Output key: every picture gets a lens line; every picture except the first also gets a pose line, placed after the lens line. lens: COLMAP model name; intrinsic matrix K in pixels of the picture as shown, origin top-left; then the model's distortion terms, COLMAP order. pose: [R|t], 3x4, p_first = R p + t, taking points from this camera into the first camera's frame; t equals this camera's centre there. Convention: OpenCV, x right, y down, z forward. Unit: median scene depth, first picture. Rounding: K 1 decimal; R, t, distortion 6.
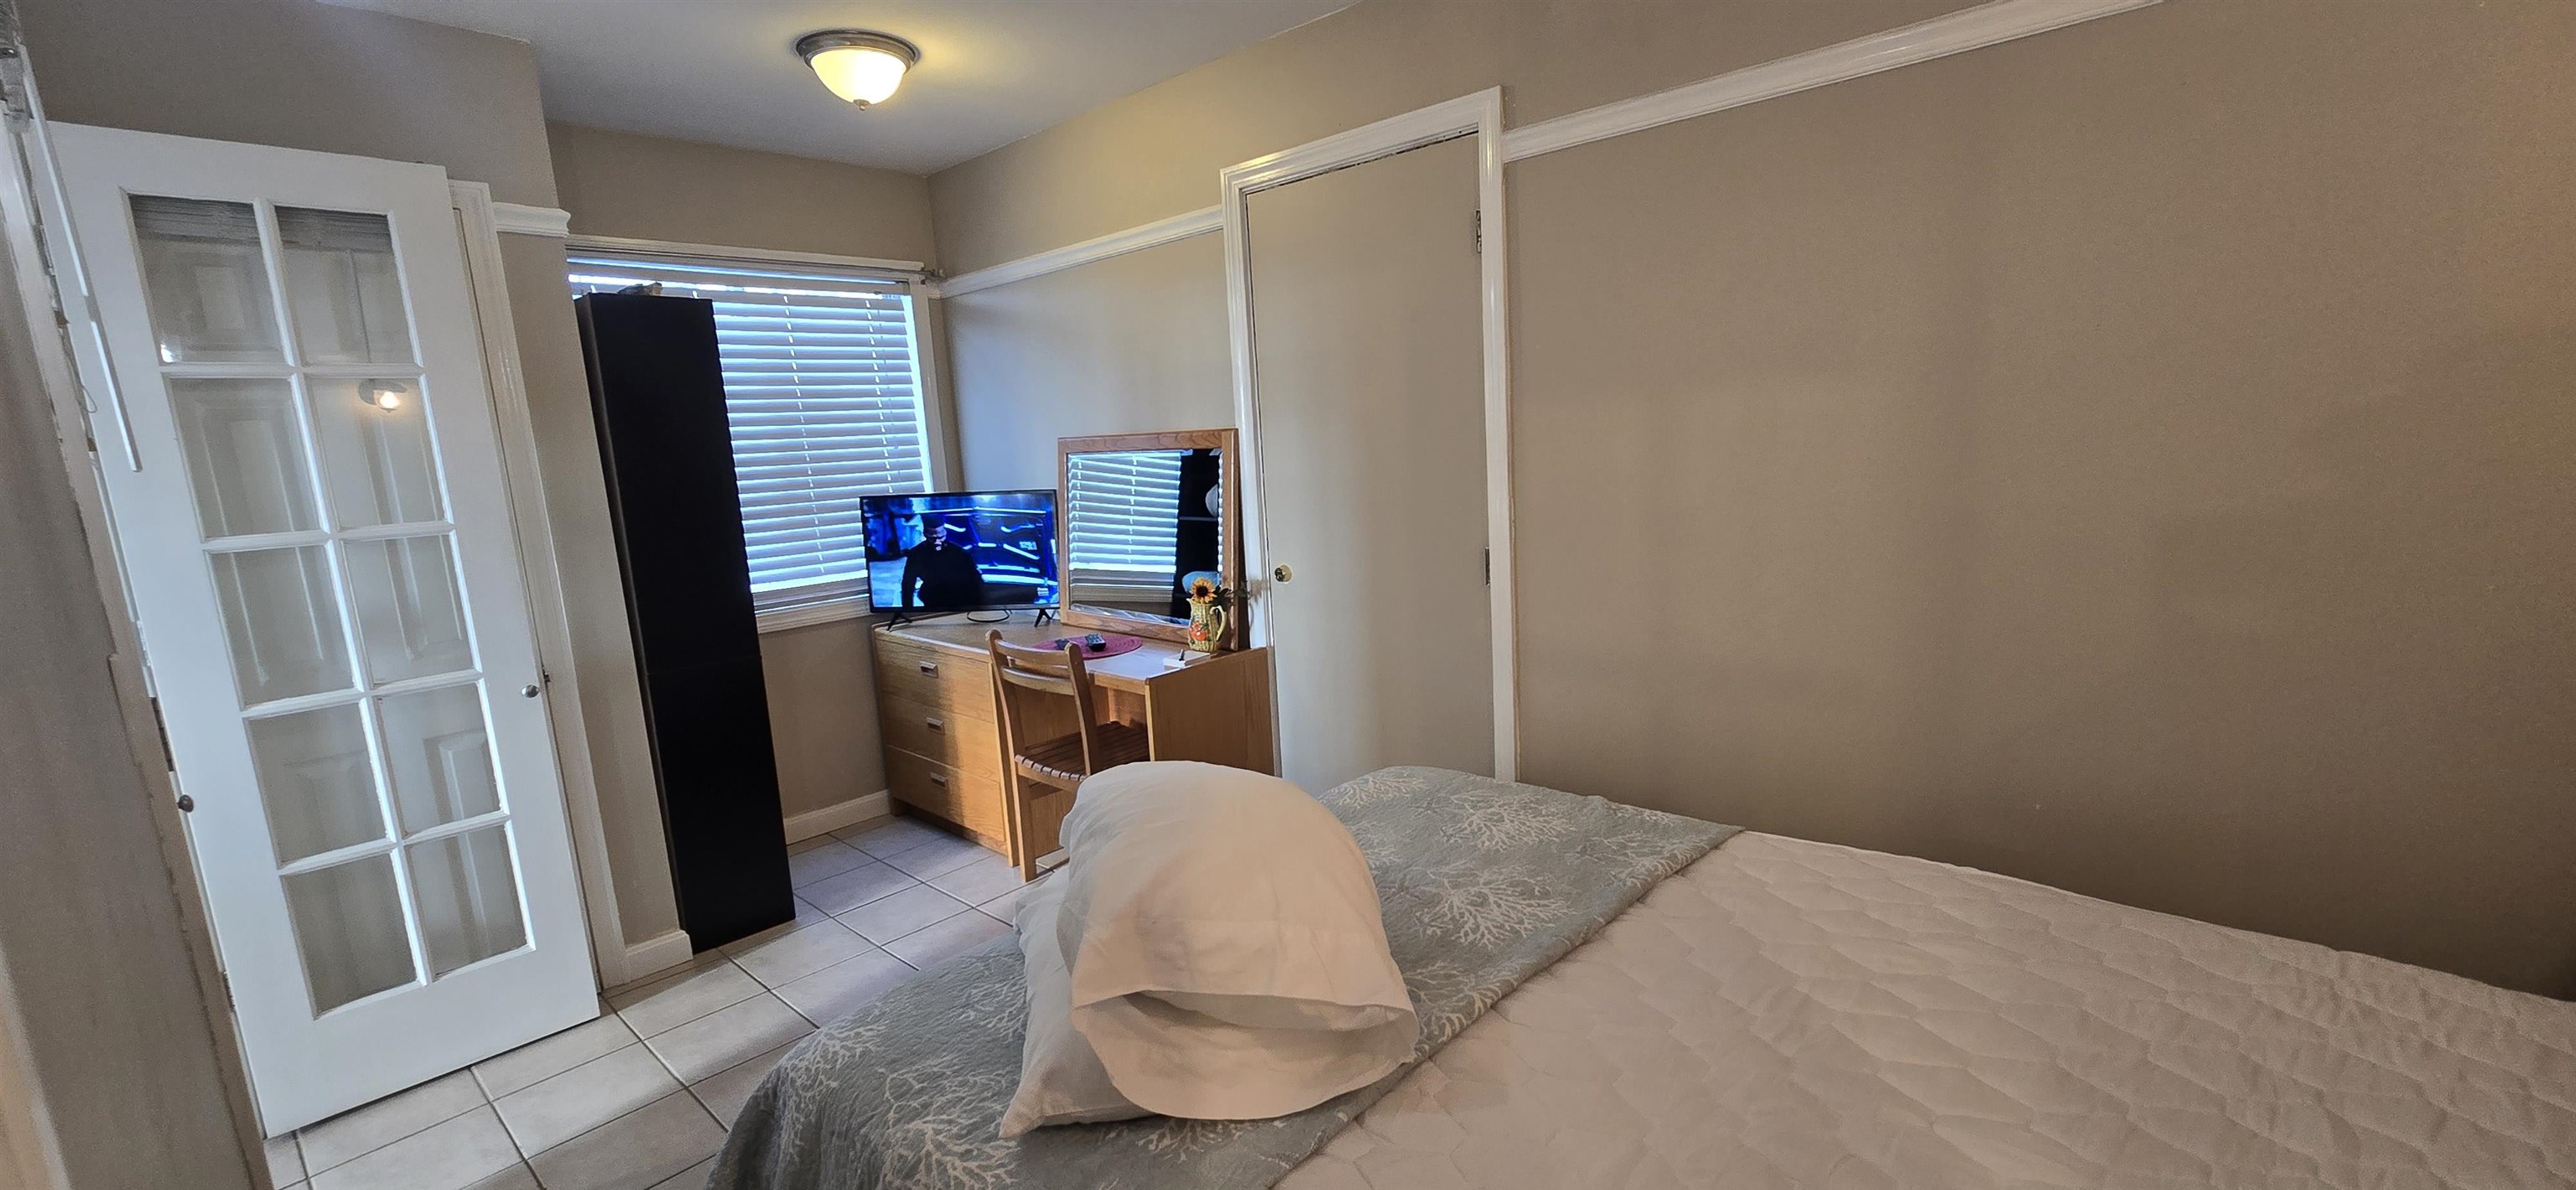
lens RADIAL K [[1020.8, 0, 1297.0], [0, 1020.8, 604.9], [0, 0, 1]] dist [-0.013125, -0.000165]
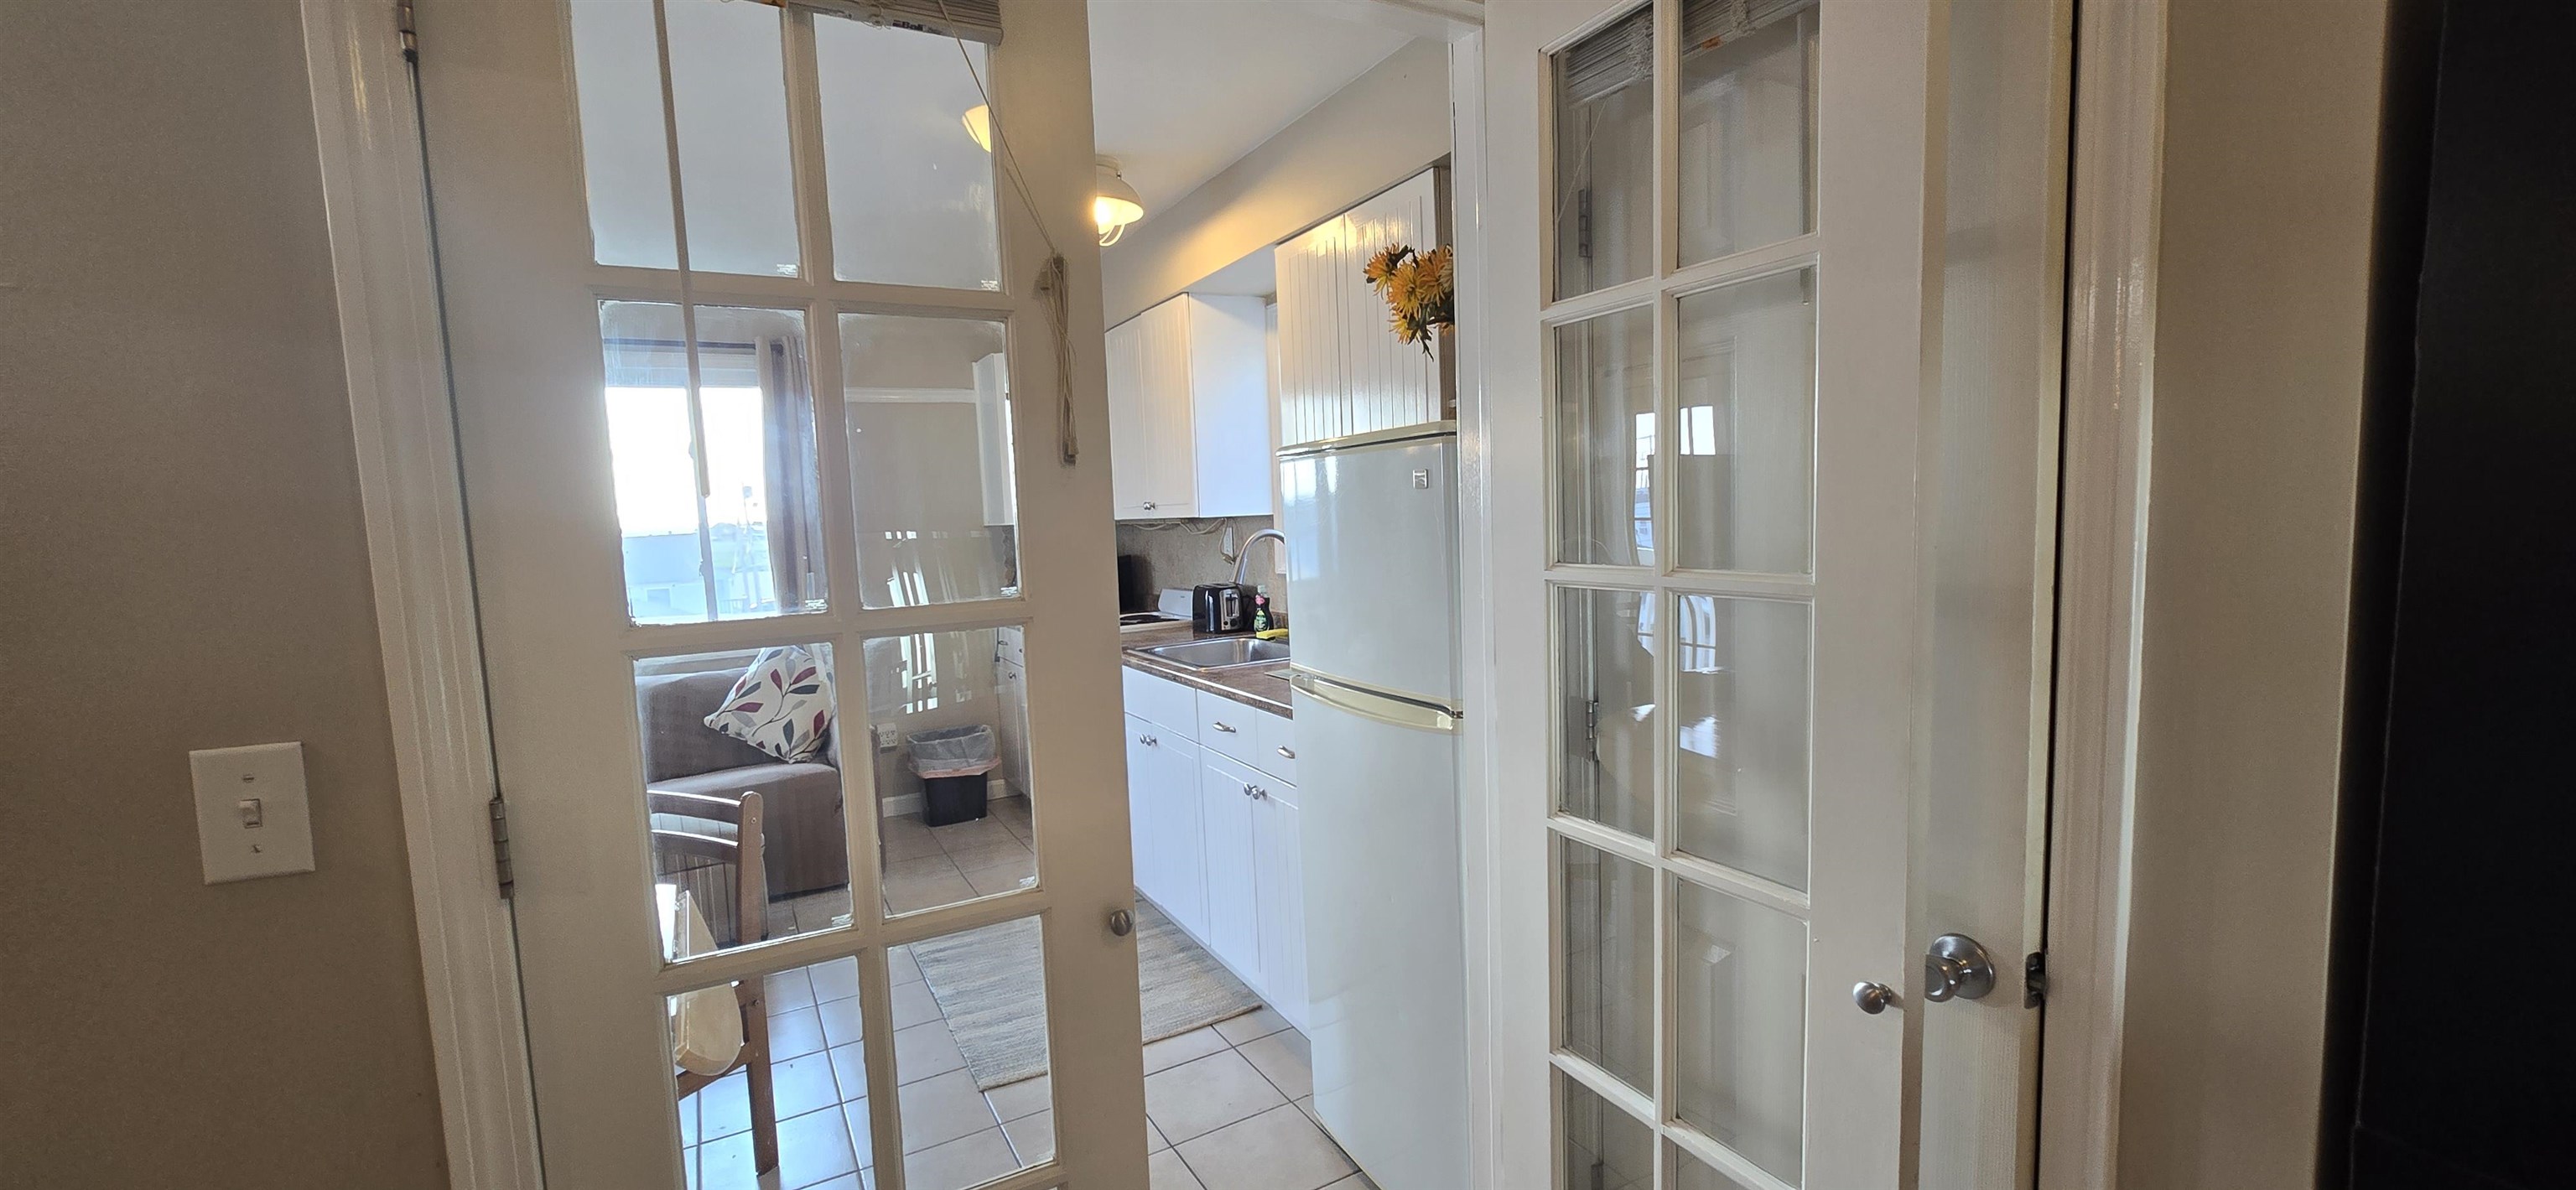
lens RADIAL K [[1045.0, 0, 1281.6], [0, 1045.0, 610.5], [0, 0, 1]] dist [-0.002035, 0.000152]
pose [[-0.302266, 0.156600, -0.940272, -0.269494], [-0.105389, 0.974875, 0.196243, -0.116248], [0.947380, 0.158411, -0.278168, 0.772030]]
